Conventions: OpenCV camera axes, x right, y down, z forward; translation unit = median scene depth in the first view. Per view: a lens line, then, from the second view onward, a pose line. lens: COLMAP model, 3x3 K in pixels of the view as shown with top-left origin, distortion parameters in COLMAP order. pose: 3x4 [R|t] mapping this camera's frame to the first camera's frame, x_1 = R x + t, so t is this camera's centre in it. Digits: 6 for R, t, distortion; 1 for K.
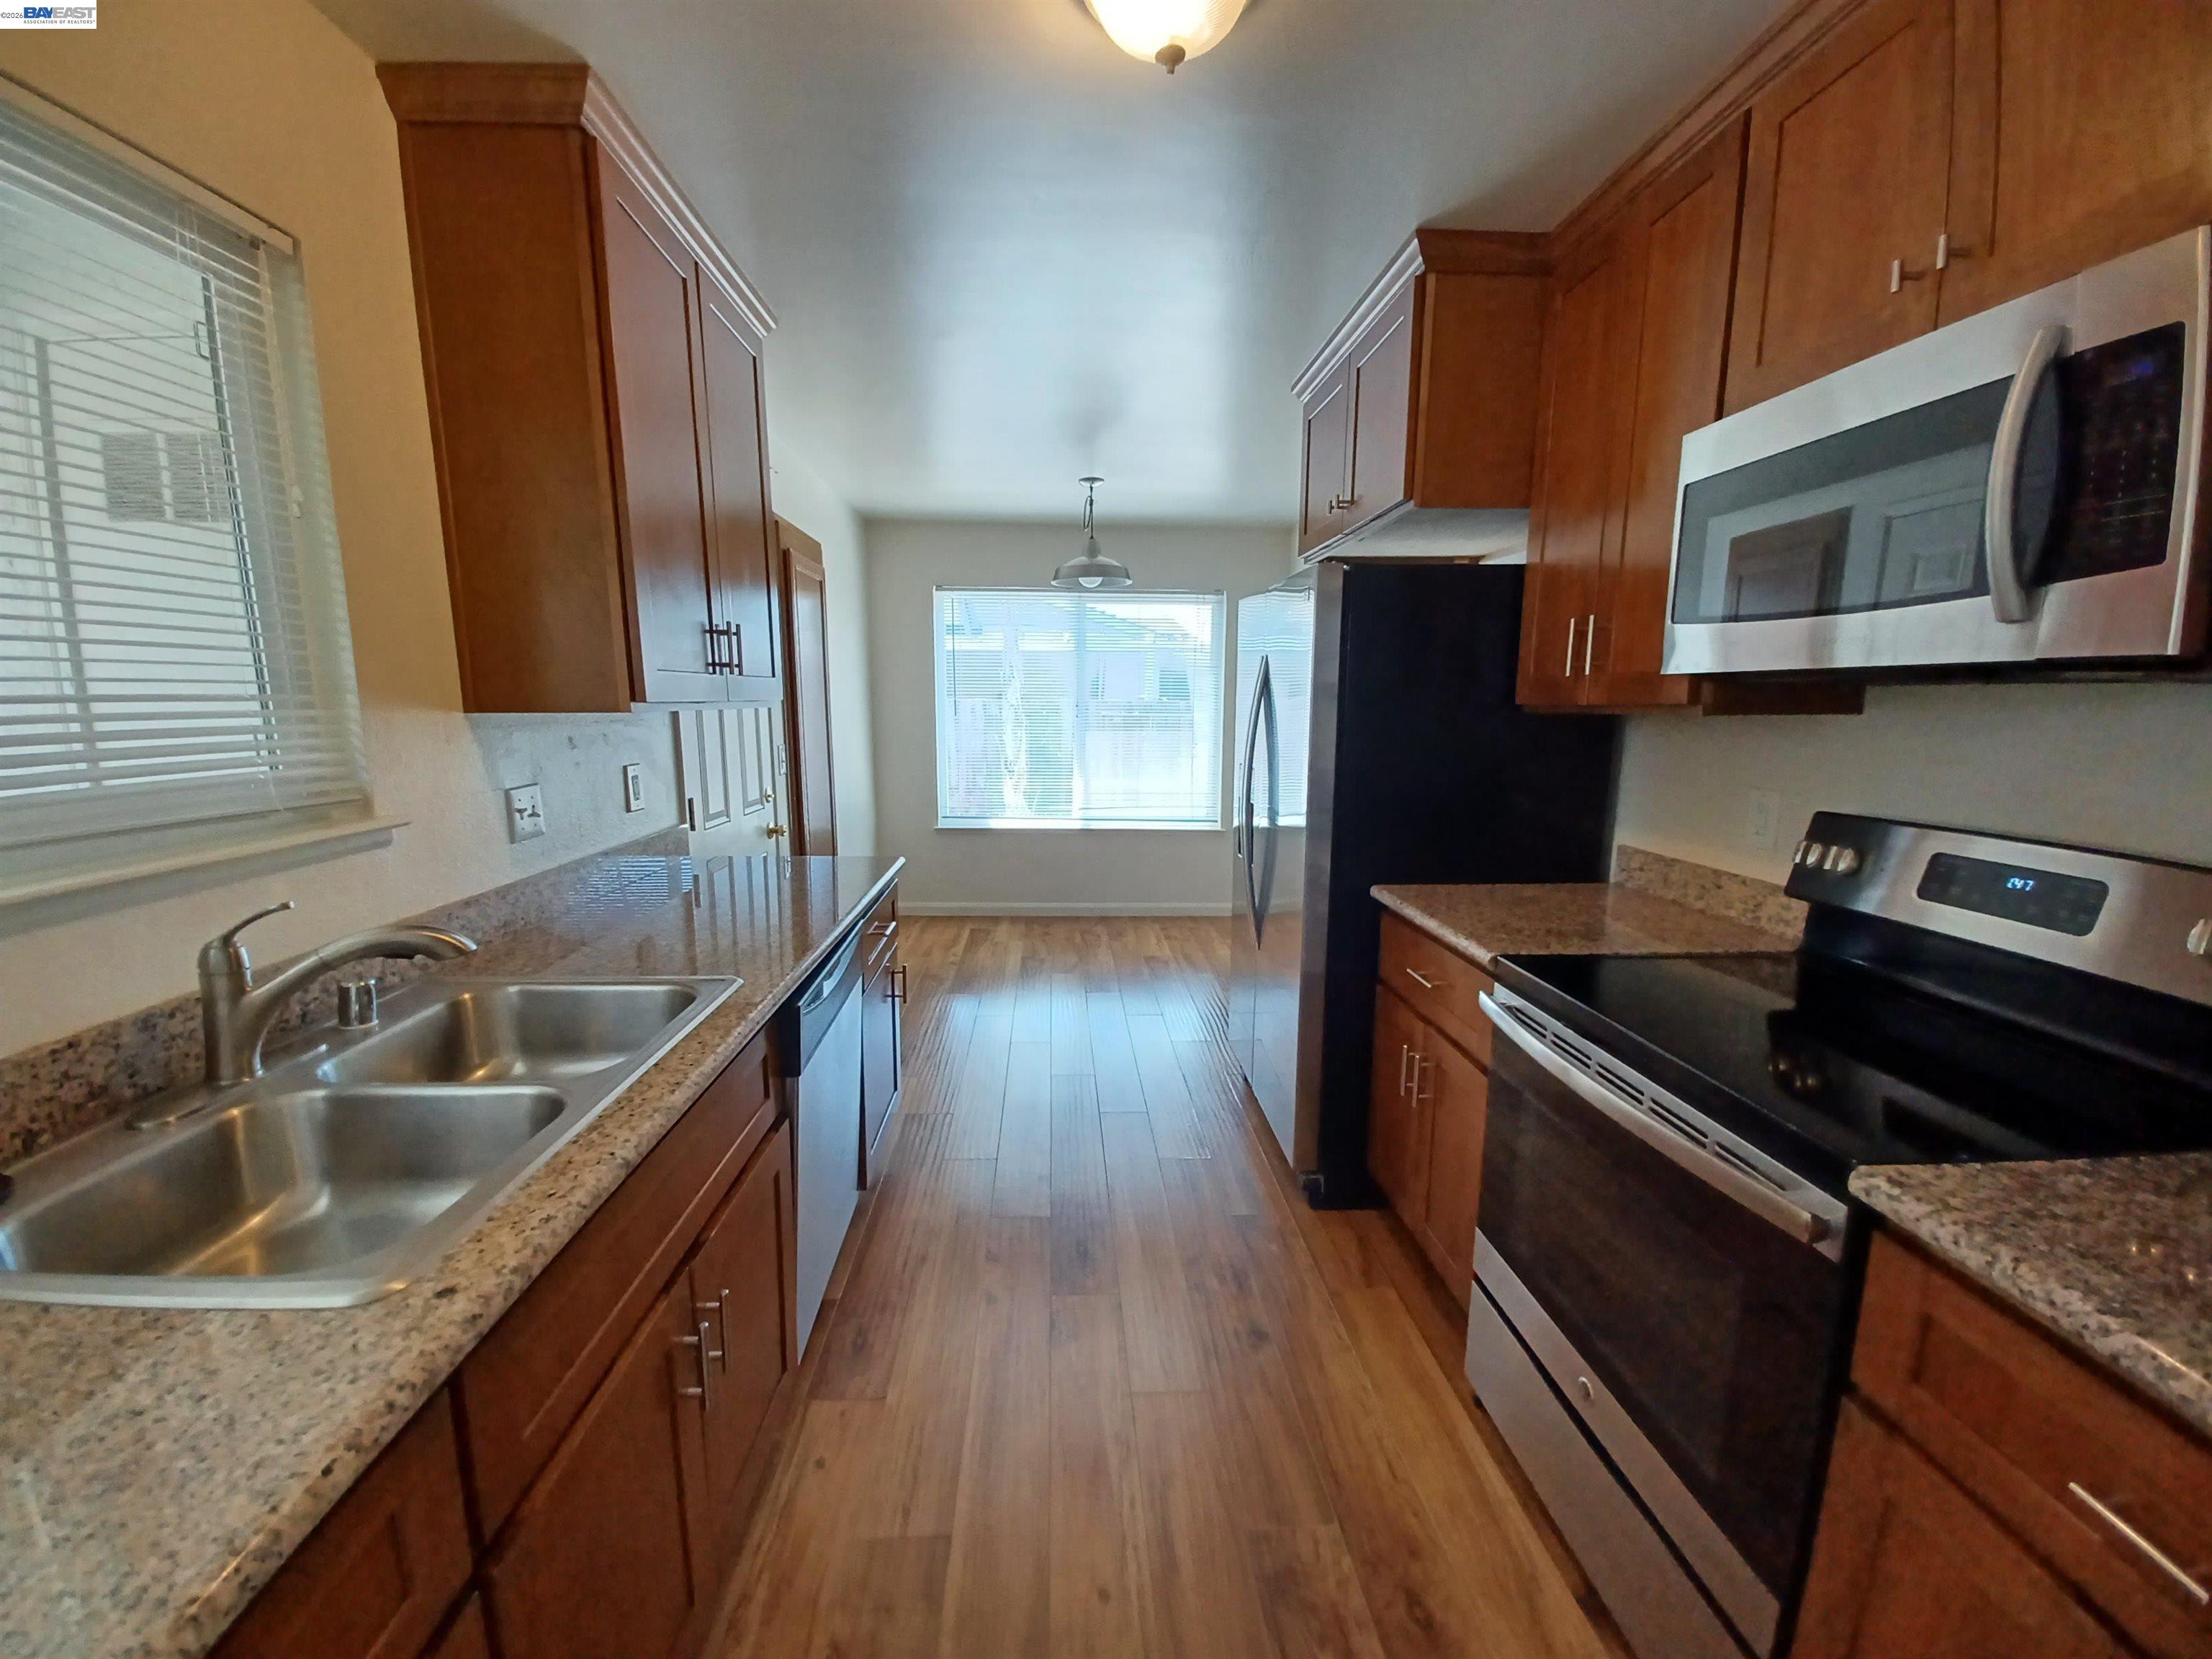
lens RADIAL K [[874.8, 0, 1099.3], [0, 874.8, 836.2], [0, 0, 1]] dist [-0.001443, -0.000584]
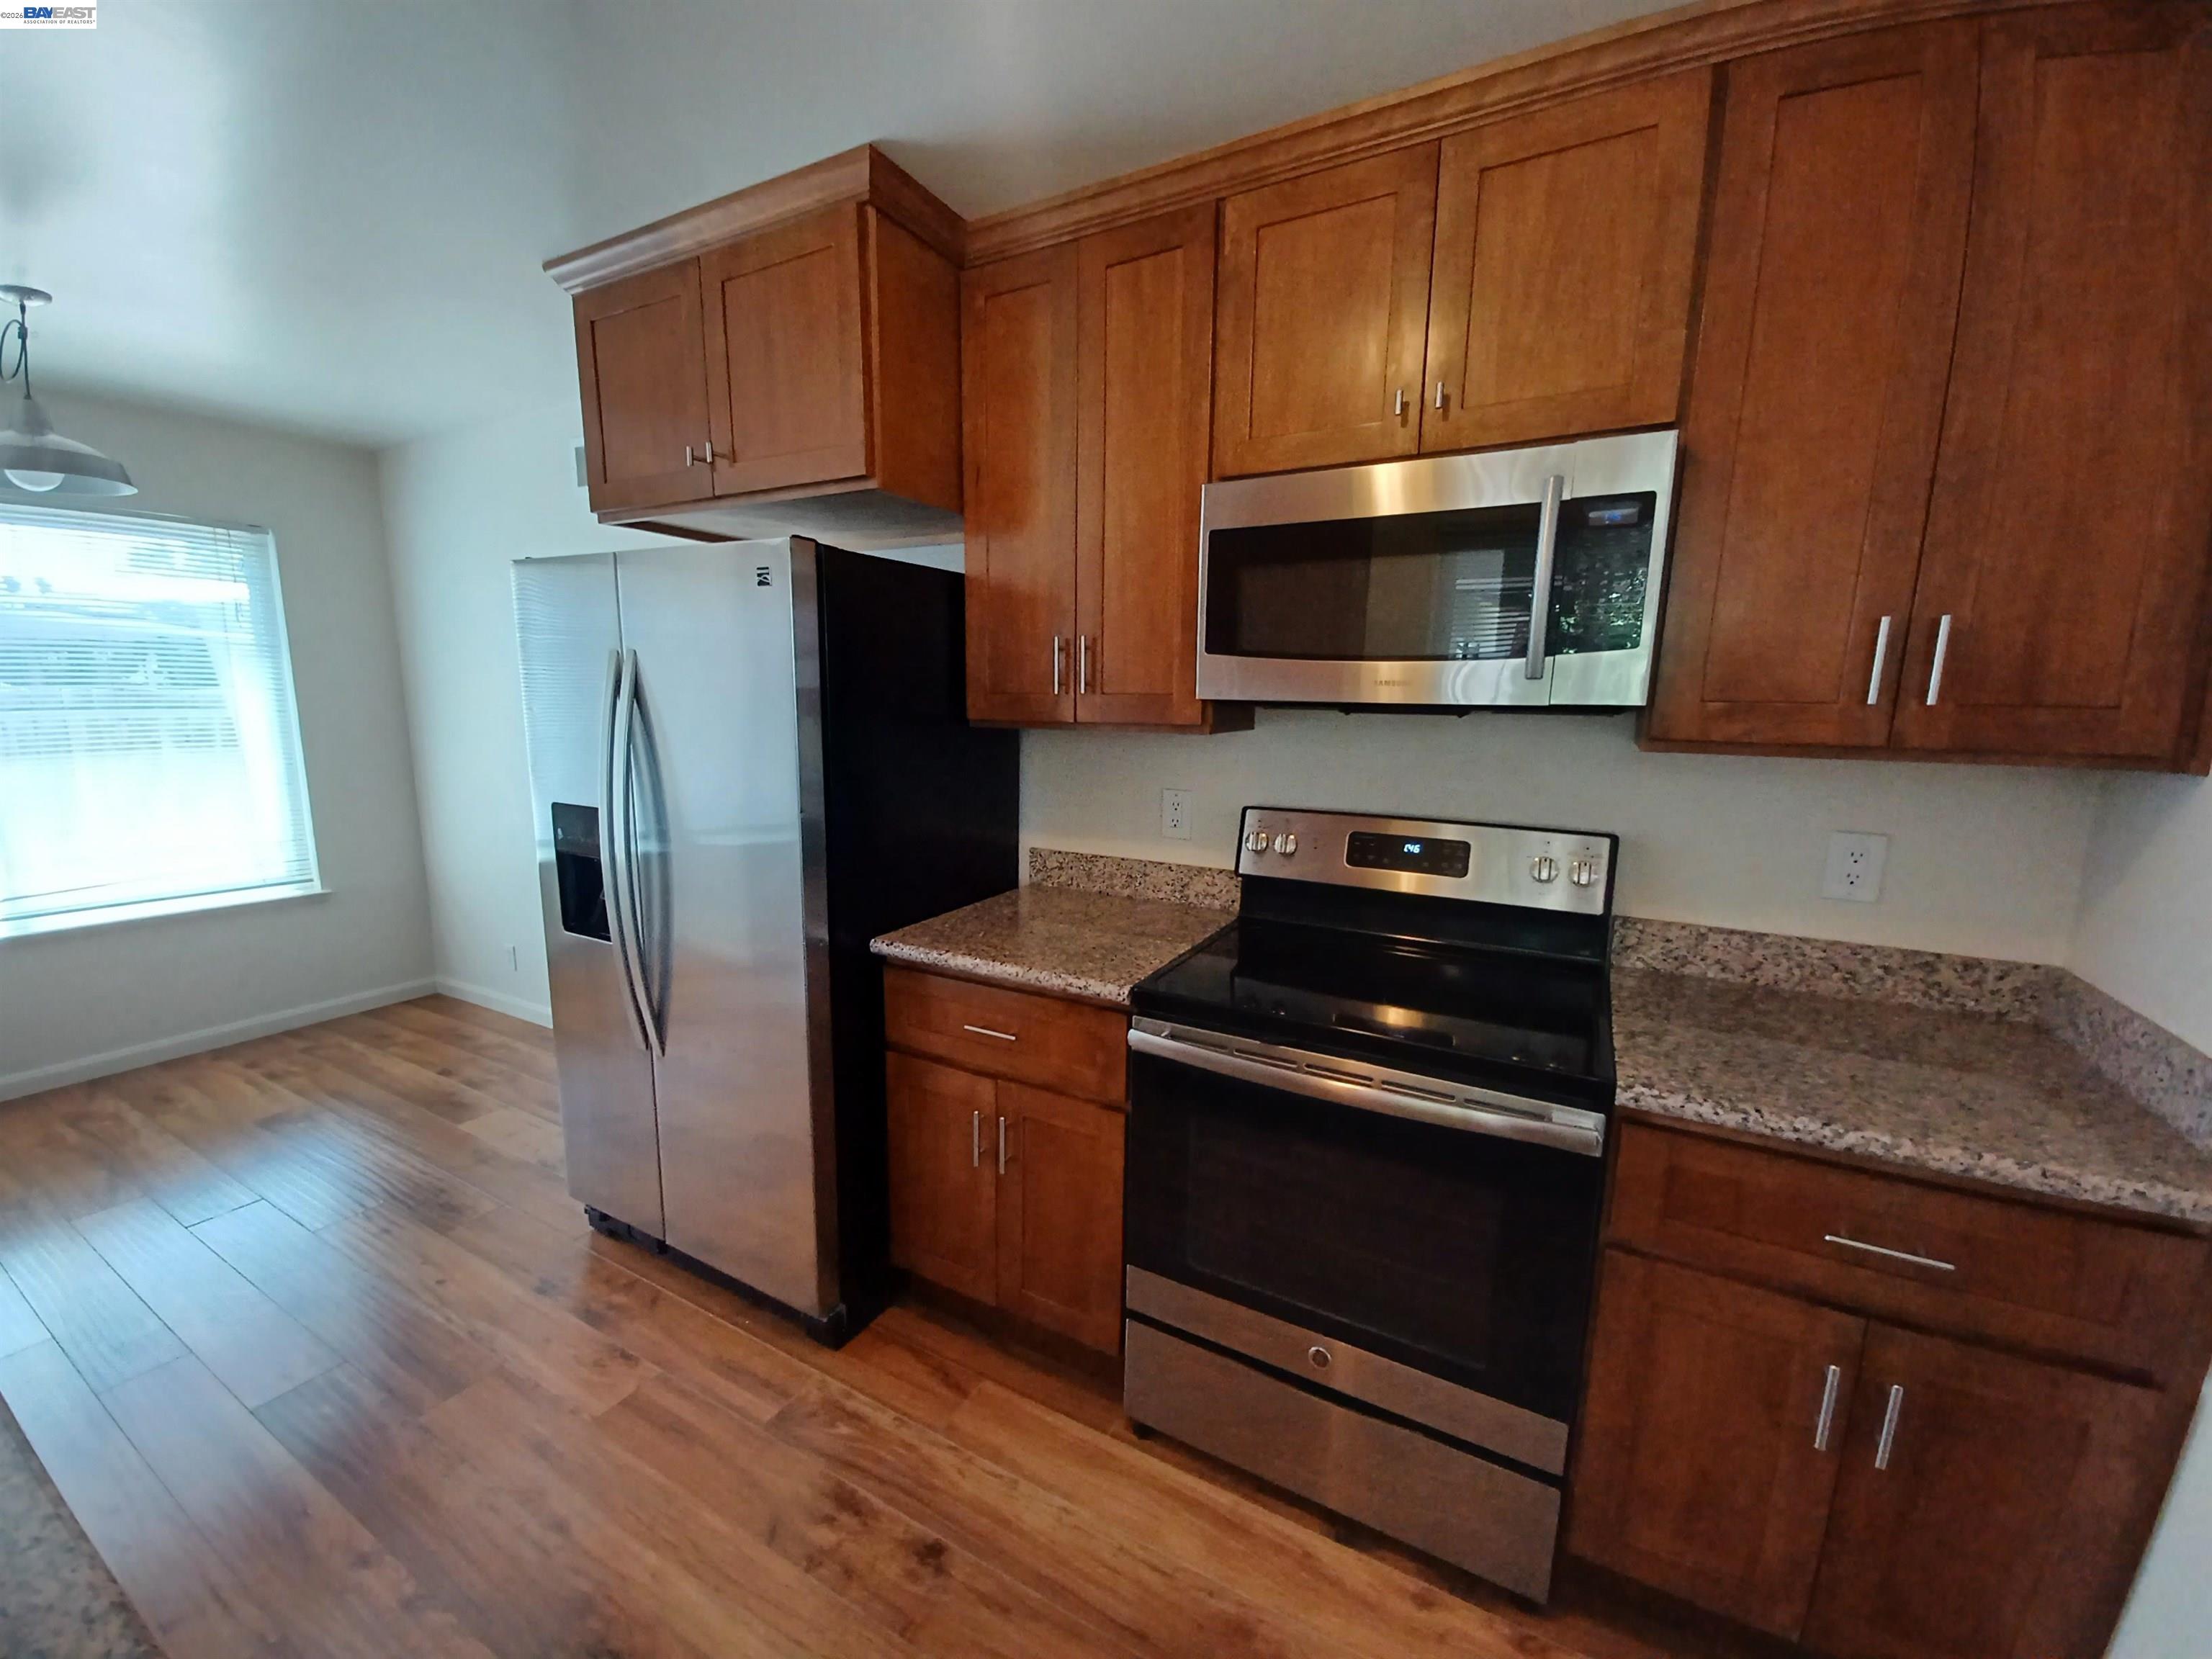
lens RADIAL K [[874.8, 0, 1099.3], [0, 874.8, 836.2], [0, 0, 1]] dist [-0.001443, -0.000584]
pose [[0.534228, -0.132671, 0.834864, -0.297776], [0.120150, 0.989498, 0.080361, -0.096168], [-0.836758, 0.057378, 0.544558, 0.422113]]
